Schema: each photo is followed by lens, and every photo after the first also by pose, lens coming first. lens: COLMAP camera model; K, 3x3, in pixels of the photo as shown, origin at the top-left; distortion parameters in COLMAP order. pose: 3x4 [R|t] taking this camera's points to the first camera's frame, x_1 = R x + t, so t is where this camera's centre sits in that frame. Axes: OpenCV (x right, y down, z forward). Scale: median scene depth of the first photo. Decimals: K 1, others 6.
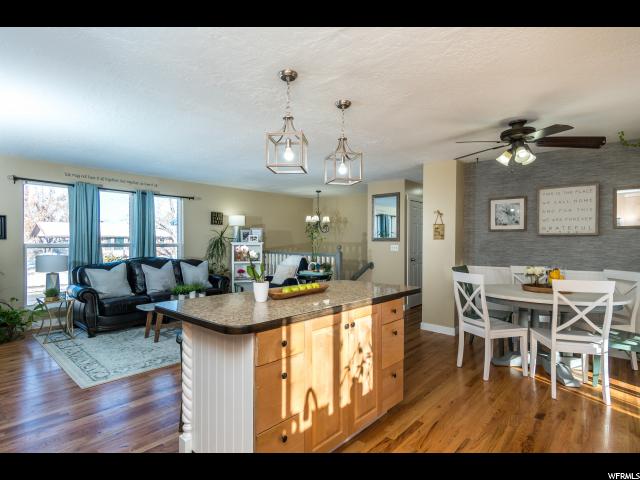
lens RADIAL K [[341.0, 0, 320.9], [0, 341.0, 239.2], [0, 0, 1]] dist [0.012174, -0.002502]
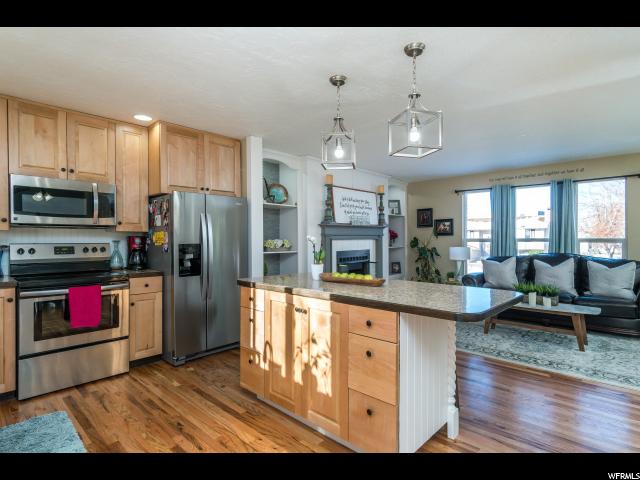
lens RADIAL K [[341.0, 0, 321.5], [0, 341.0, 241.9], [0, 0, 1]] dist [0.012174, -0.002502]
pose [[-0.023506, 0.003486, -0.999718, 0.507304], [0.007912, 0.999963, 0.003301, 0.018202], [0.999692, -0.007832, -0.023533, 0.489164]]
